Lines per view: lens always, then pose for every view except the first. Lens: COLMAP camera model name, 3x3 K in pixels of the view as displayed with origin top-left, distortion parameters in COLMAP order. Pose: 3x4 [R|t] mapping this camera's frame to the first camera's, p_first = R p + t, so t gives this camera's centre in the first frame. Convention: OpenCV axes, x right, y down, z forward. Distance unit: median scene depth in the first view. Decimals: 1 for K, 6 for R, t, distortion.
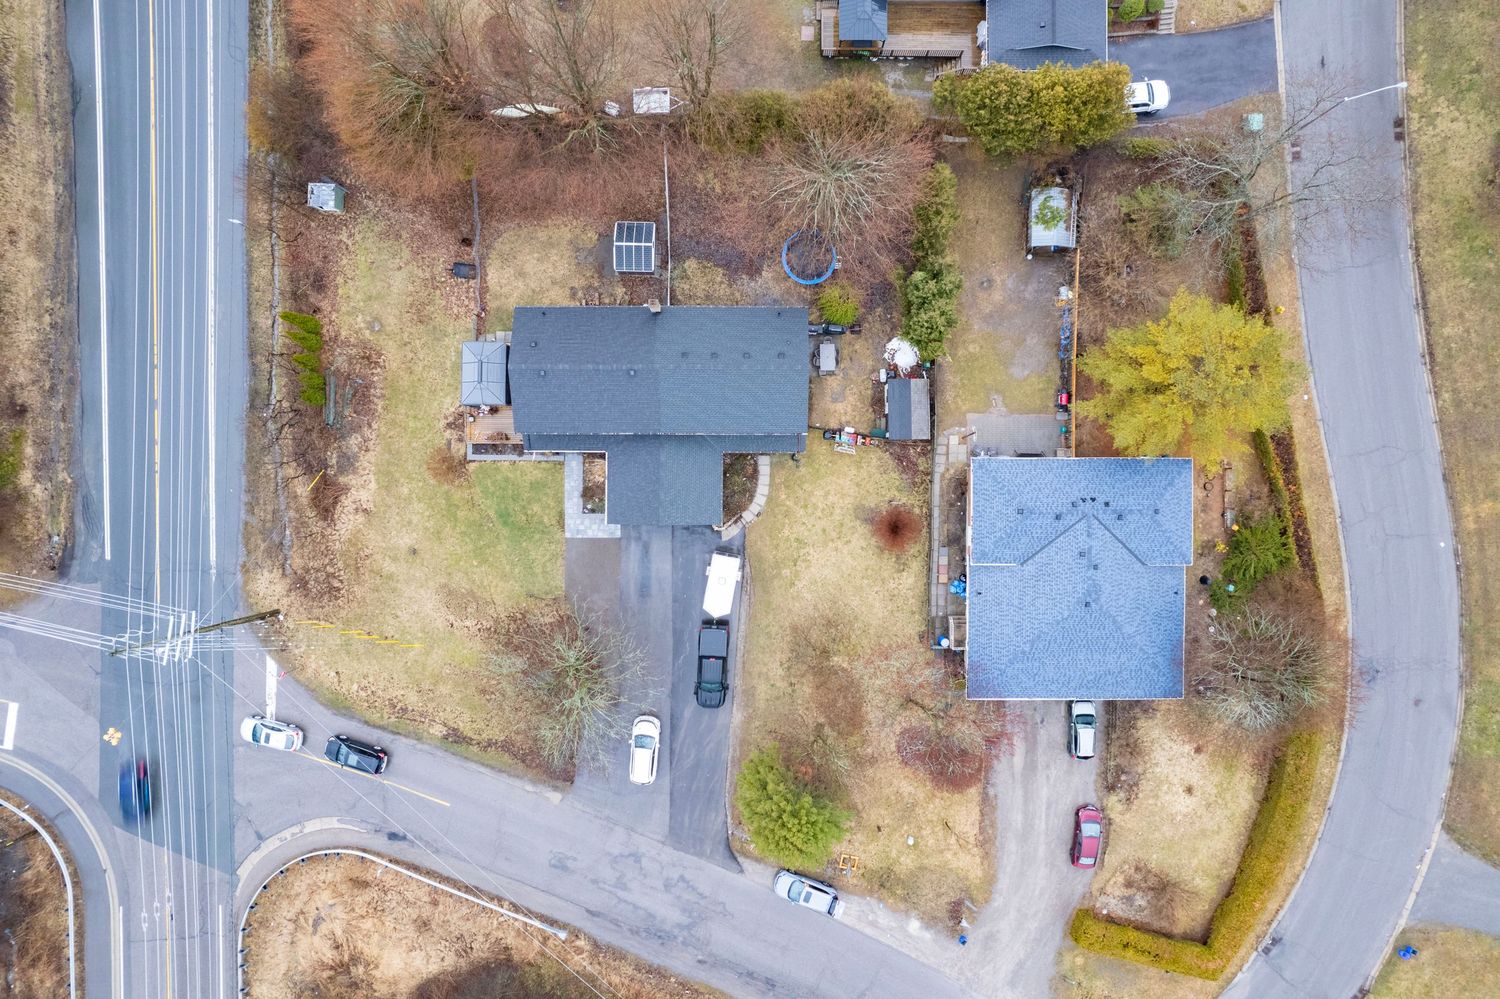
lens RADIAL K [[892.4, 0, 750.0], [0, 892.4, 499.5], [0, 0, 1]] dist [-0.068824, 0.053309]
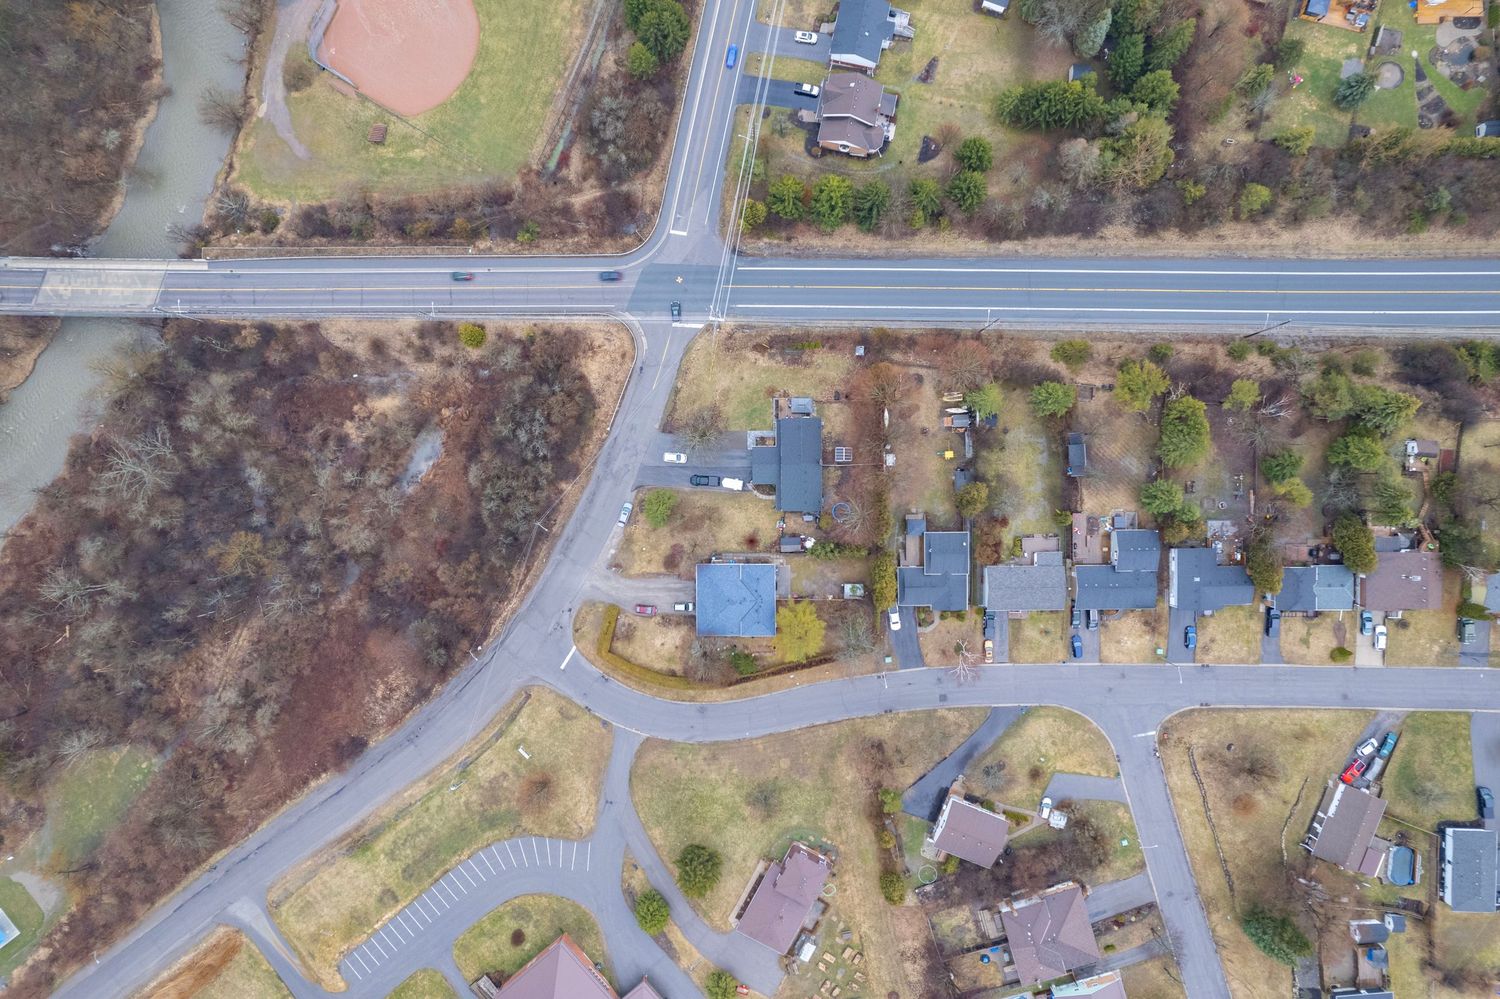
lens RADIAL K [[892.4, 0, 750.0], [0, 892.4, 499.5], [0, 0, 1]] dist [-0.068824, 0.053309]
pose [[0.010035, 0.999778, 0.018528, -0.033186], [-0.999907, 0.009862, 0.009441, 0.008344], [0.009256, -0.018621, 0.999784, -1.973152]]
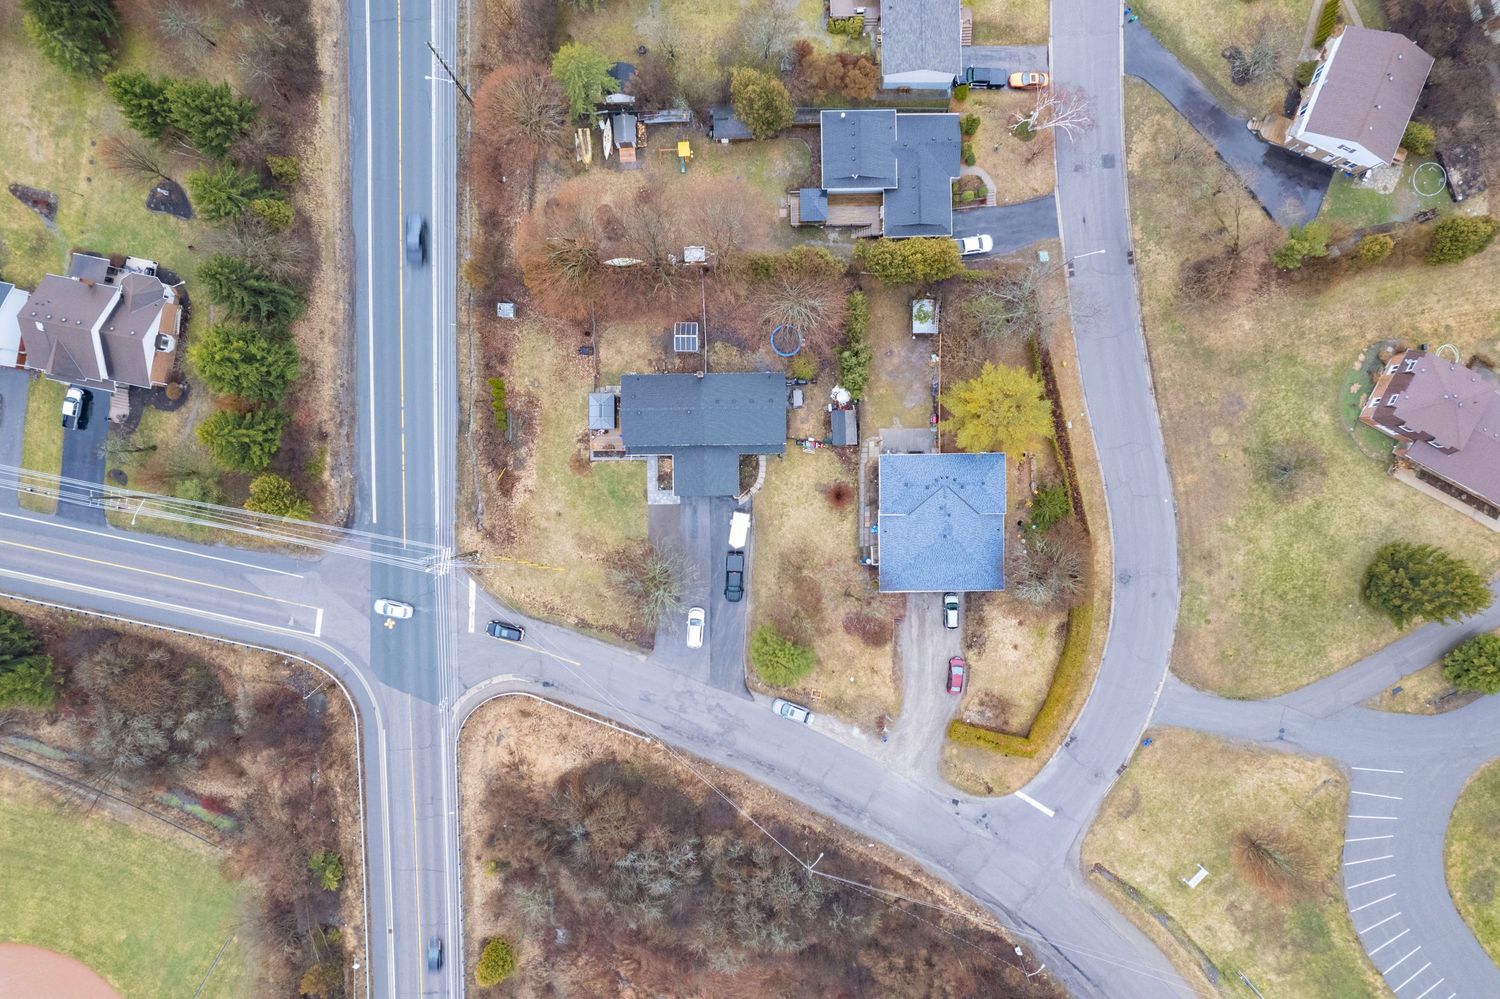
lens RADIAL K [[892.4, 0, 750.0], [0, 892.4, 499.5], [0, 0, 1]] dist [-0.068824, 0.053309]
pose [[0.999852, -0.017171, -0.001323, -0.007097], [0.017192, 0.999677, 0.018699, 0.004172], [0.001001, -0.018719, 0.999824, -0.724107]]
